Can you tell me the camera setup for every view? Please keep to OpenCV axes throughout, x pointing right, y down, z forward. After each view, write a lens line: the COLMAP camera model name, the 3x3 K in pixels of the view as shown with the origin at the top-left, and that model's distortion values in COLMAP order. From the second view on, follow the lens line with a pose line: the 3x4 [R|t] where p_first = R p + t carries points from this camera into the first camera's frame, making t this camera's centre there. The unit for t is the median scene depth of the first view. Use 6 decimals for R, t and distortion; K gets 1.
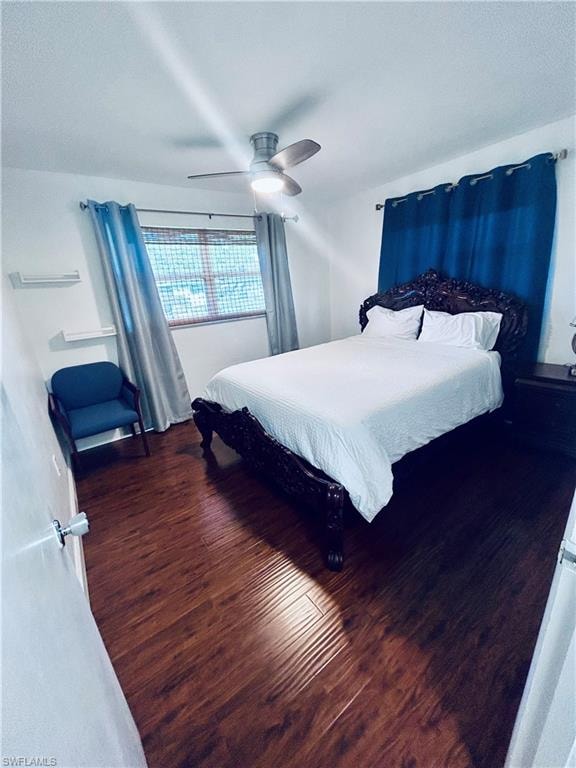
lens RADIAL K [[309.4, 0, 289.1], [0, 309.4, 386.4], [0, 0, 1]] dist [0.002731, -0.000063]
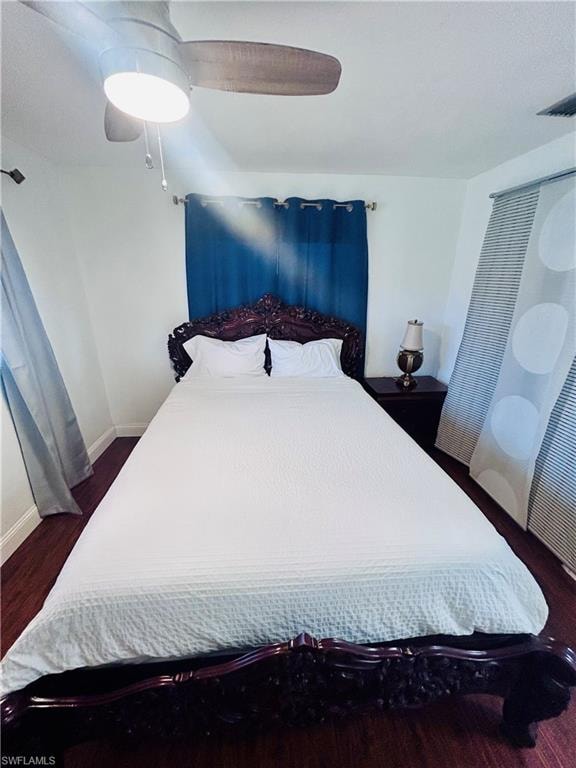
lens RADIAL K [[309.4, 0, 289.1], [0, 309.4, 386.4], [0, 0, 1]] dist [0.002731, -0.000063]
pose [[0.532327, -0.224802, 0.816144, -0.280261], [0.222926, 0.967293, 0.121033, -0.214849], [-0.816659, 0.117510, 0.565031, 0.481939]]
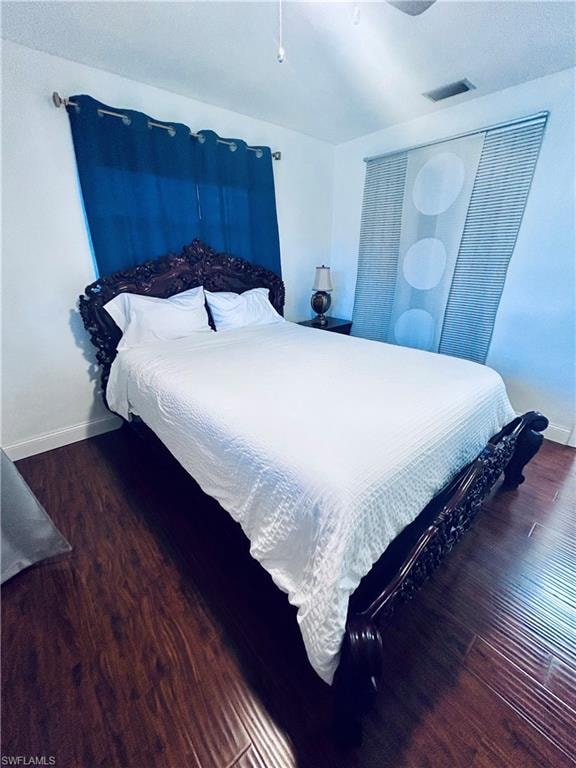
lens RADIAL K [[306.4, 0, 290.1], [0, 306.4, 387.0], [0, 0, 1]] dist [0.001278, 0.000126]
pose [[-0.079516, -0.331459, 0.940113, -0.415843], [0.321691, 0.884108, 0.338923, -0.232930], [-0.943500, 0.329375, 0.036327, 0.861628]]
